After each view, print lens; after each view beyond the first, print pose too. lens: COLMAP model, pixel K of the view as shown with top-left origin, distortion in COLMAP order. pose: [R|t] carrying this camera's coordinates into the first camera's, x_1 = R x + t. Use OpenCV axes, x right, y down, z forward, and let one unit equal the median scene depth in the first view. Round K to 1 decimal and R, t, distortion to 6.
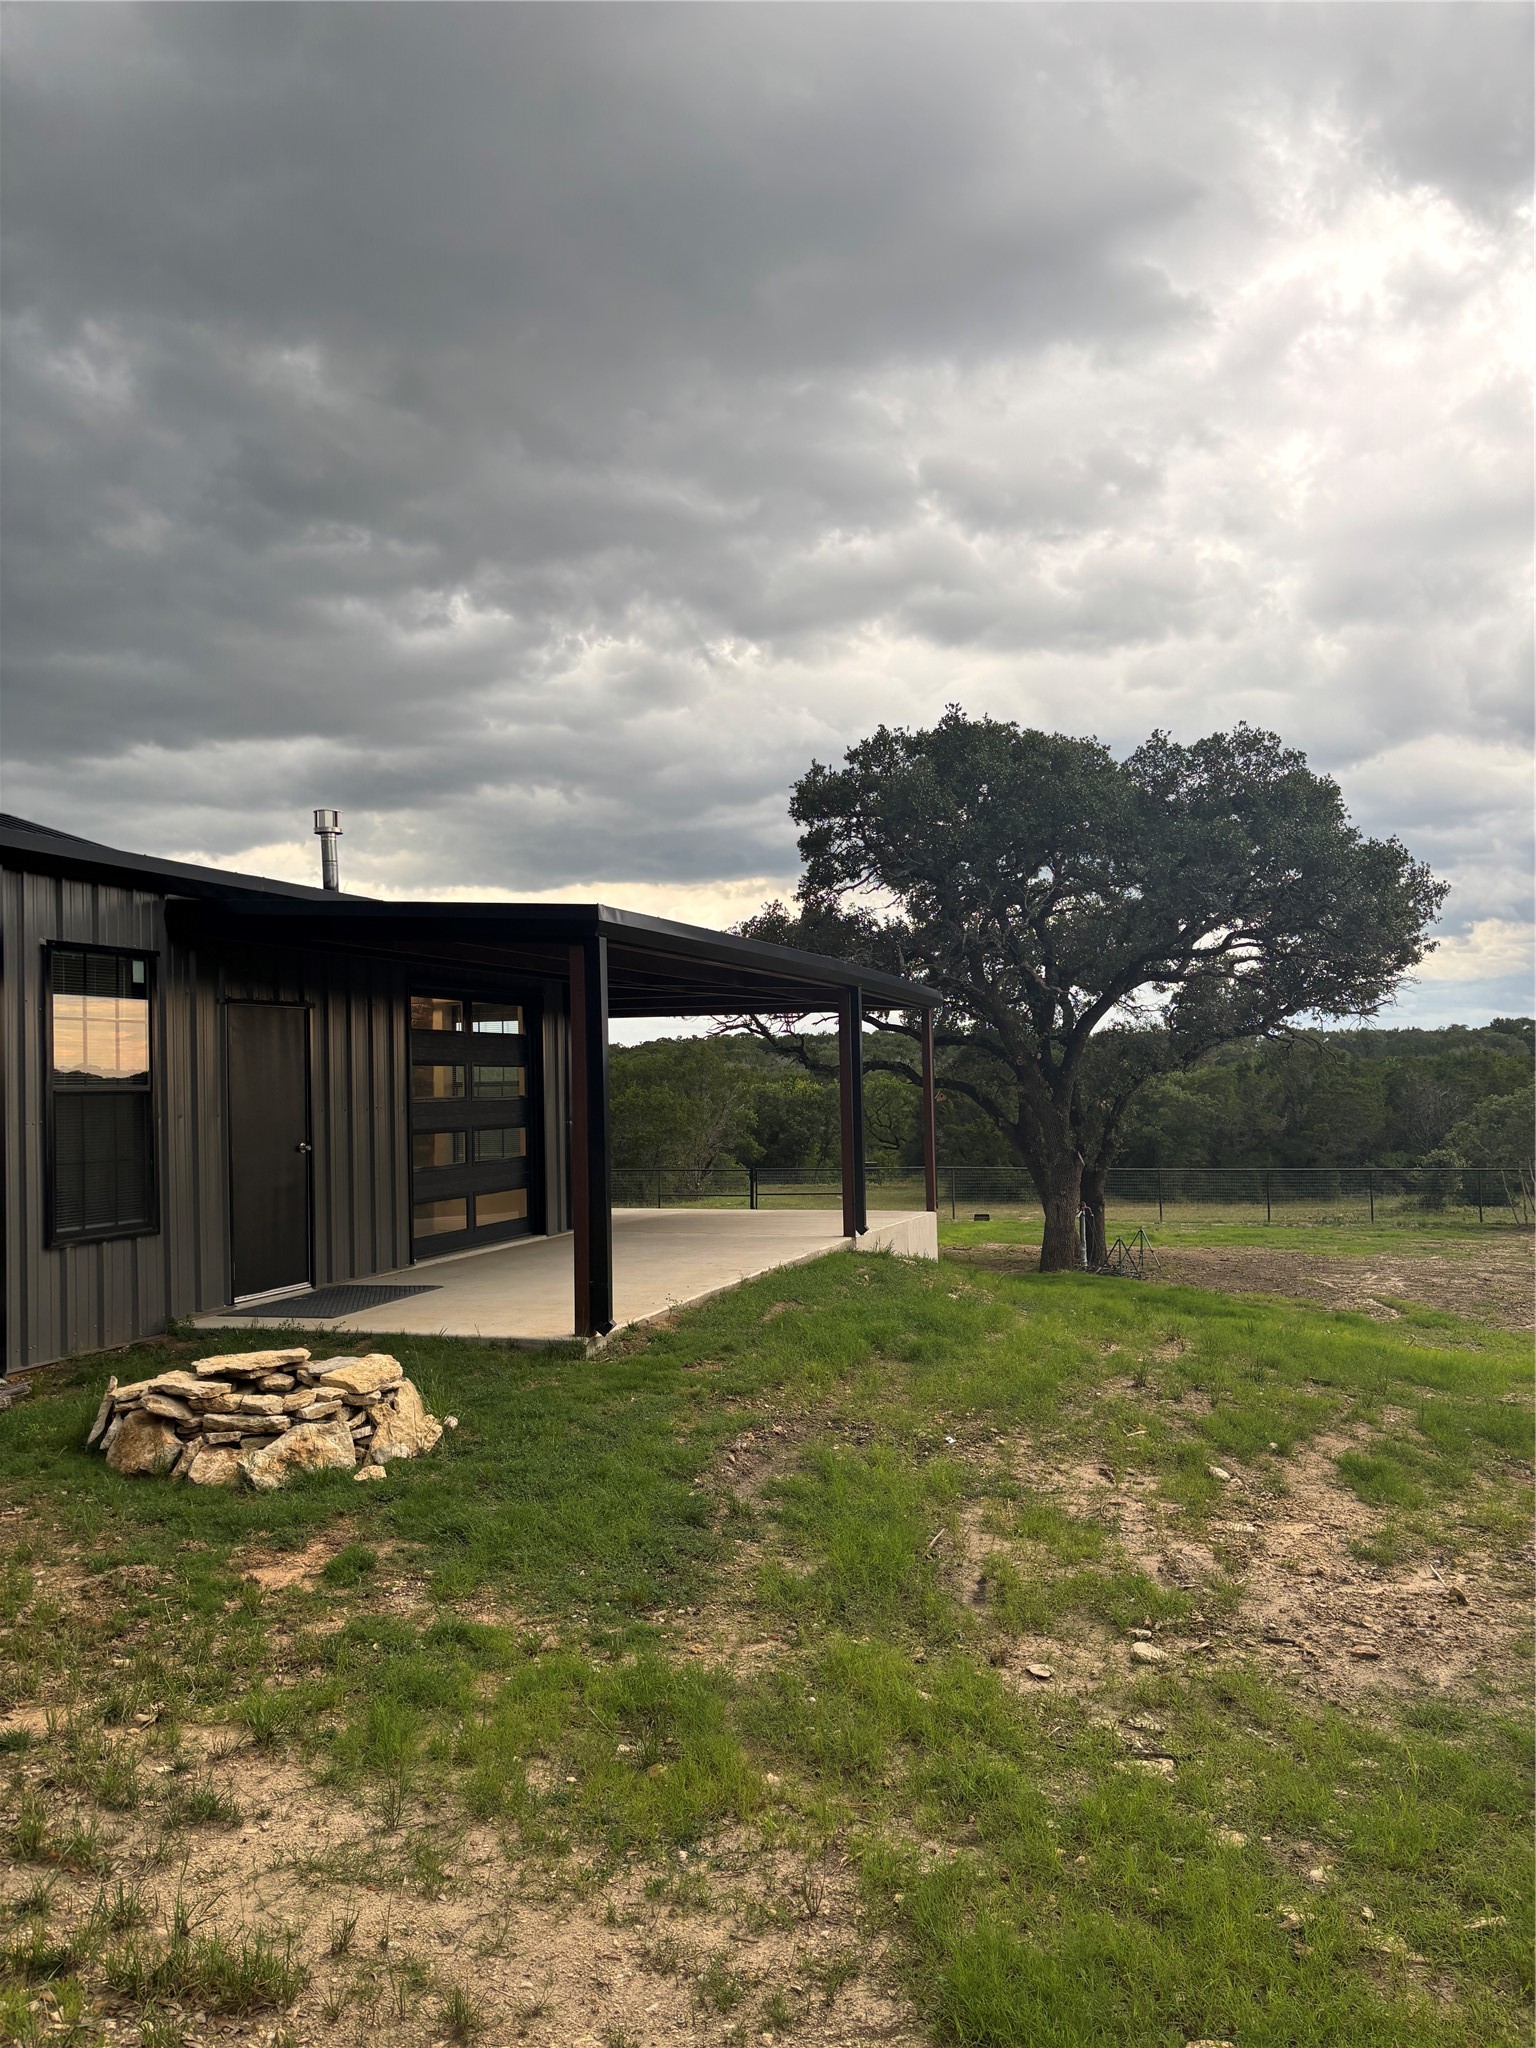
lens RADIAL K [[1542.1, 0, 764.3], [0, 1542.1, 1059.2], [0, 0, 1]] dist [-0.035214, 0.000116]
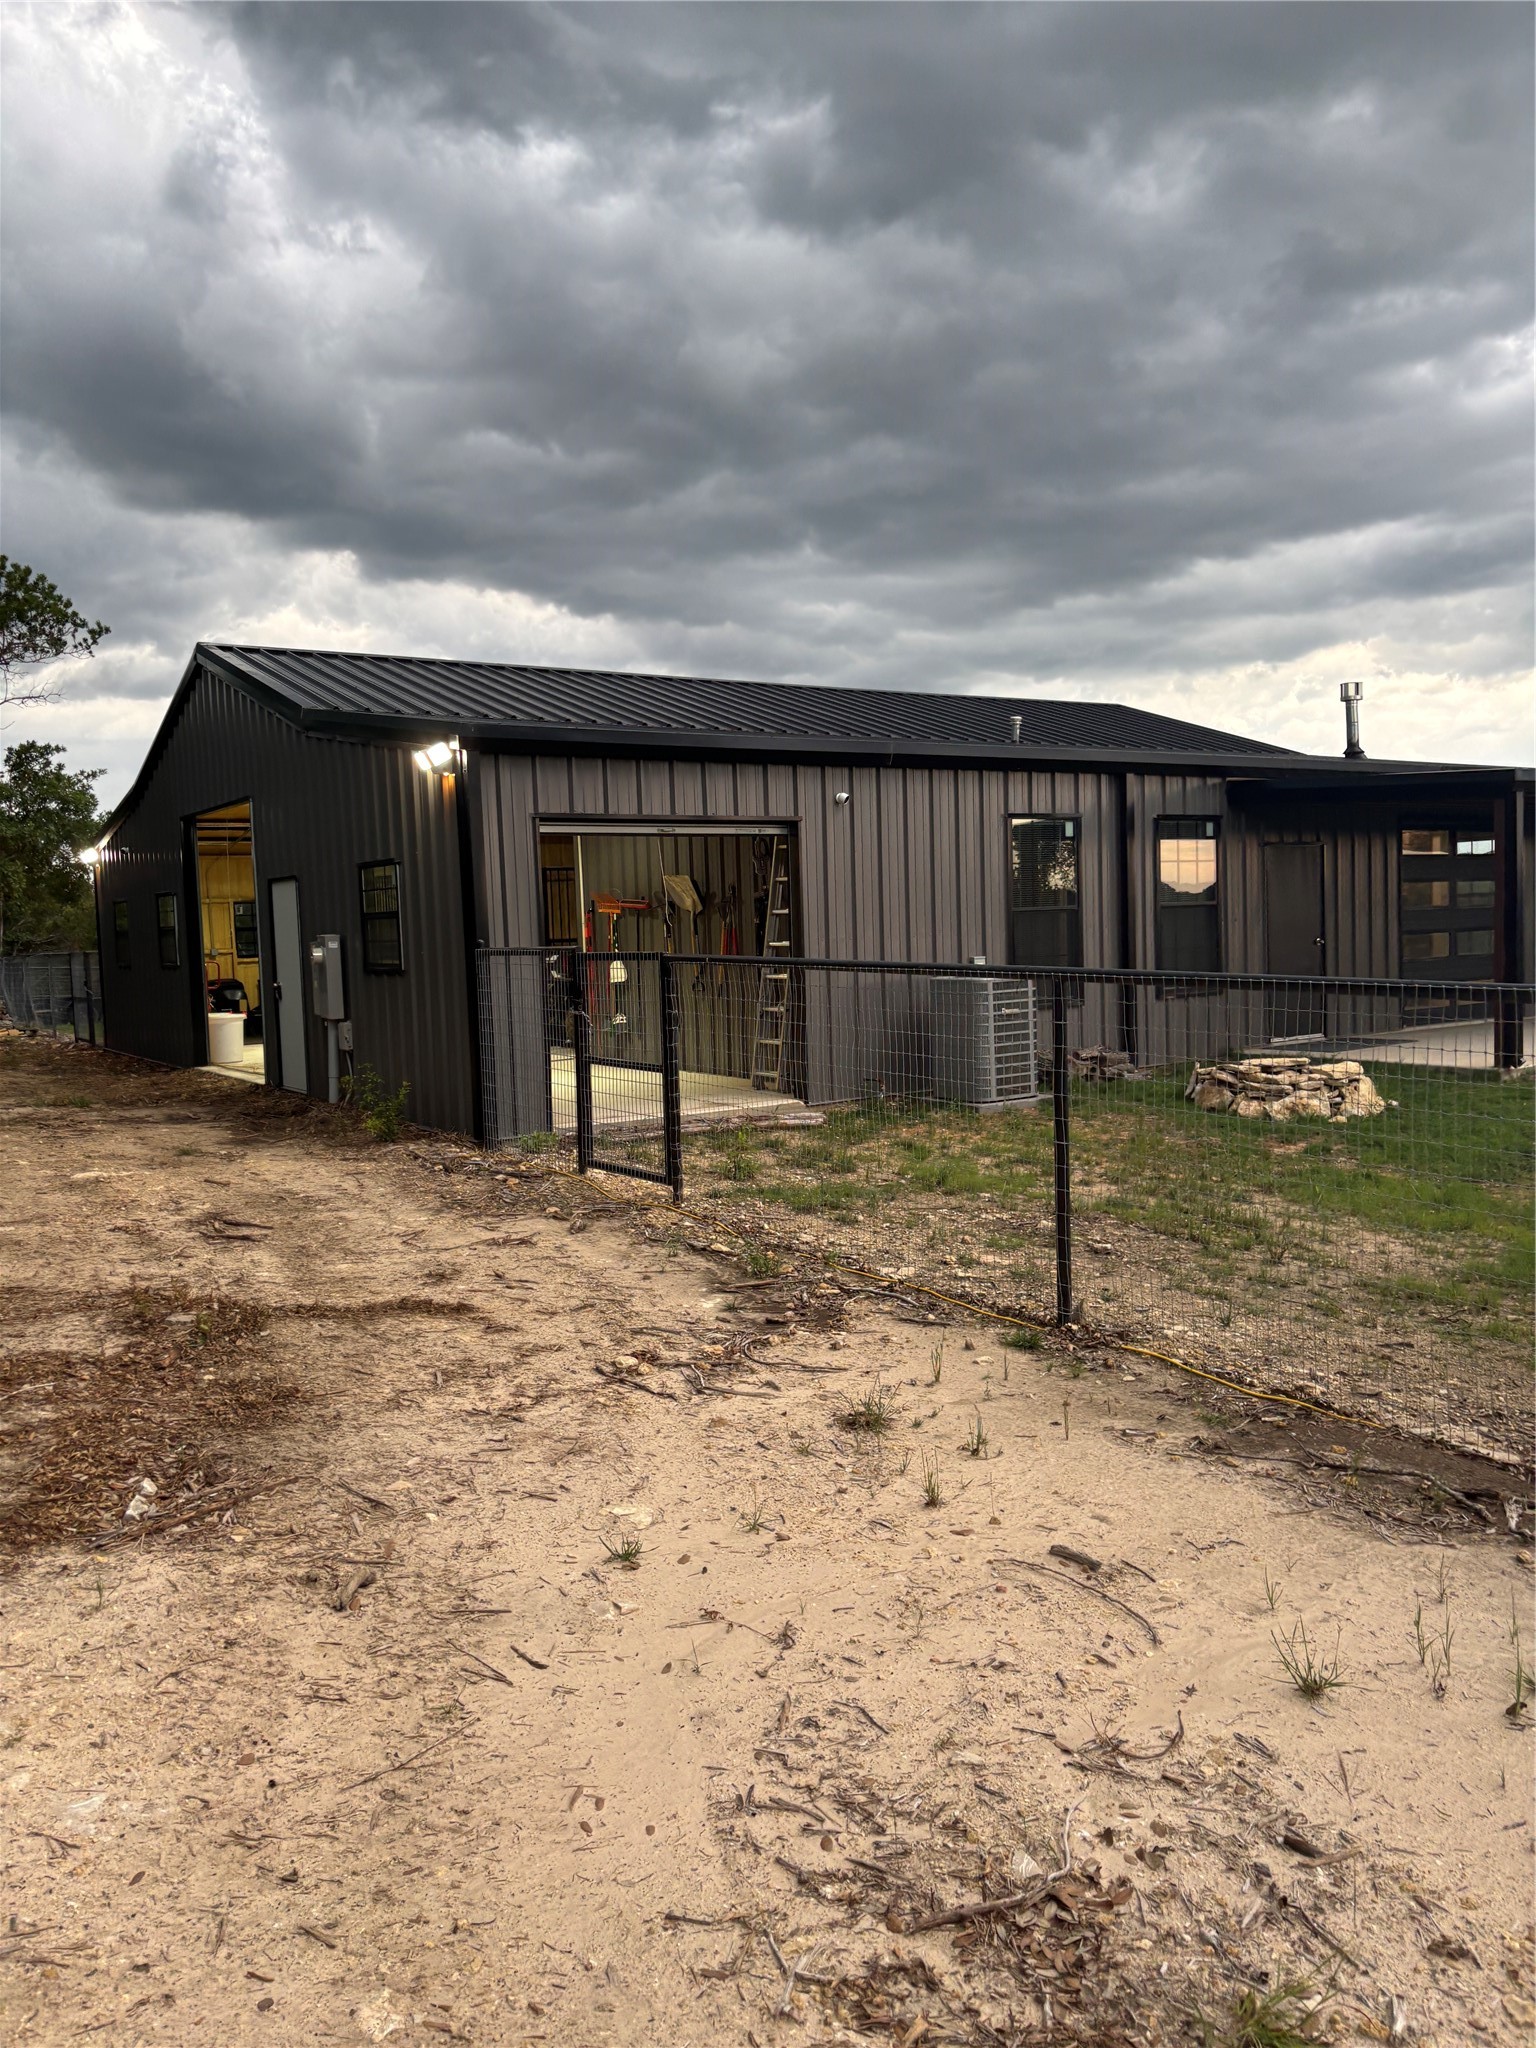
lens RADIAL K [[1565.7, 0, 768.0], [0, 1565.7, 1024.0], [0, 0, 1]] dist [0.059000, -0.269603]
pose [[0.791475, 0.036125, -0.610132, 0.253418], [0.025508, 0.995430, 0.092027, -0.019132], [0.610668, -0.088401, 0.786937, -0.639616]]
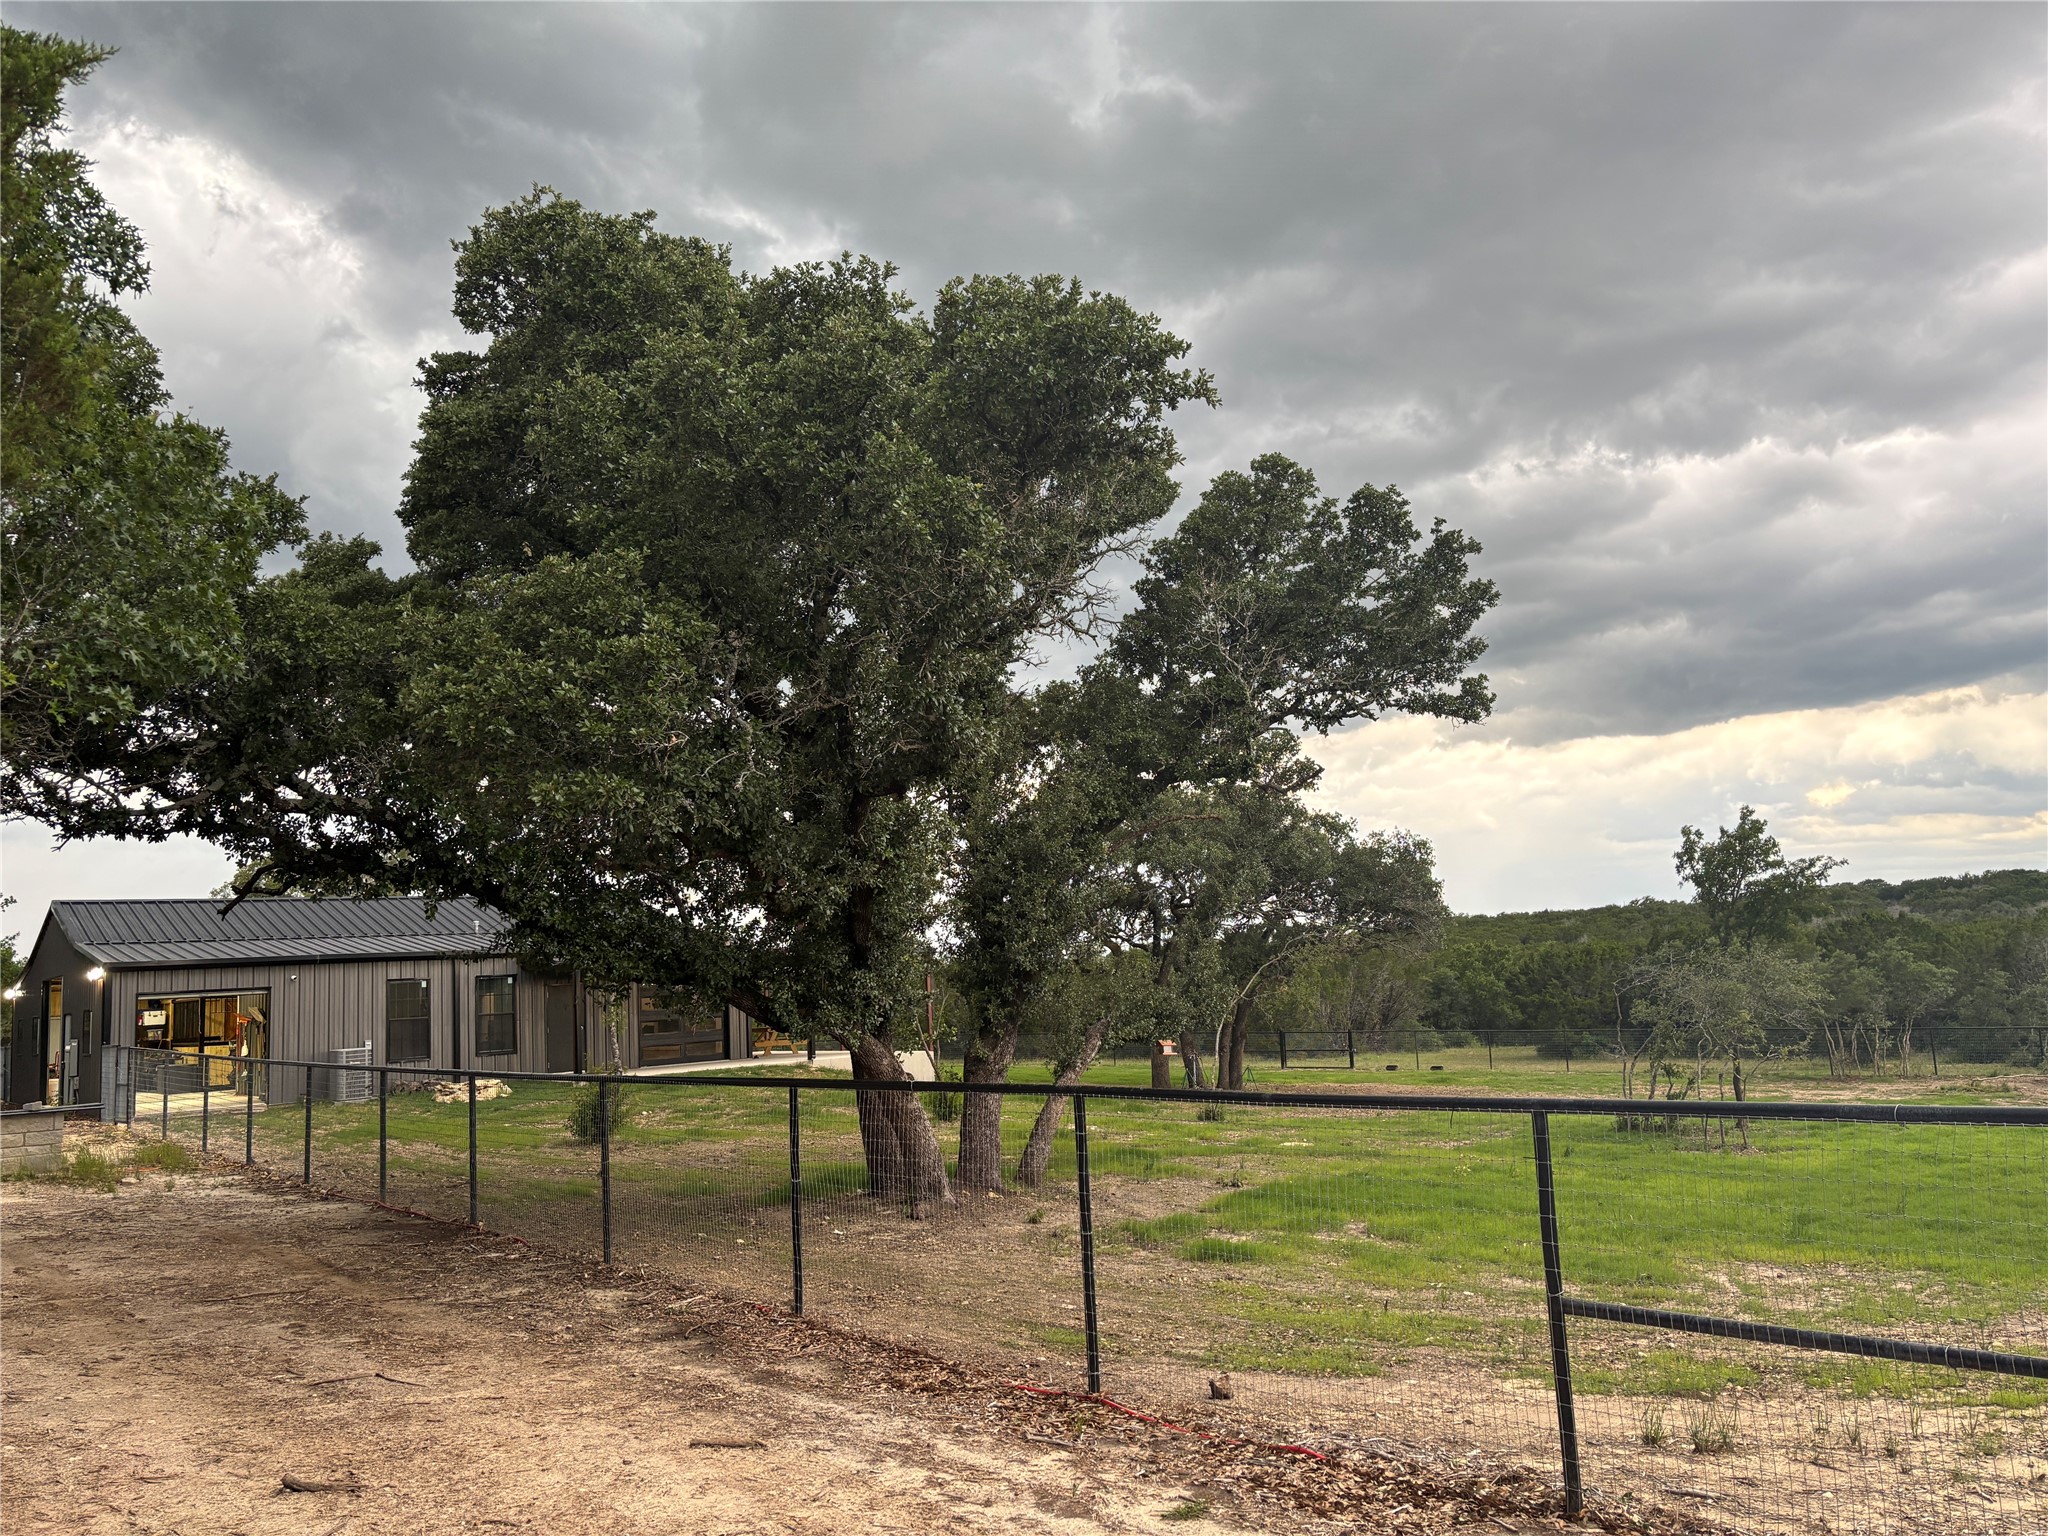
lens RADIAL K [[1534.5, 0, 1024.0], [0, 1534.5, 768.0], [0, 0, 1]] dist [0.002400, 0.000994]
pose [[0.851299, -0.098048, -0.515439, 2.812191], [0.047276, 0.992722, -0.110757, -0.105109], [0.522547, 0.069920, 0.849739, -1.629852]]
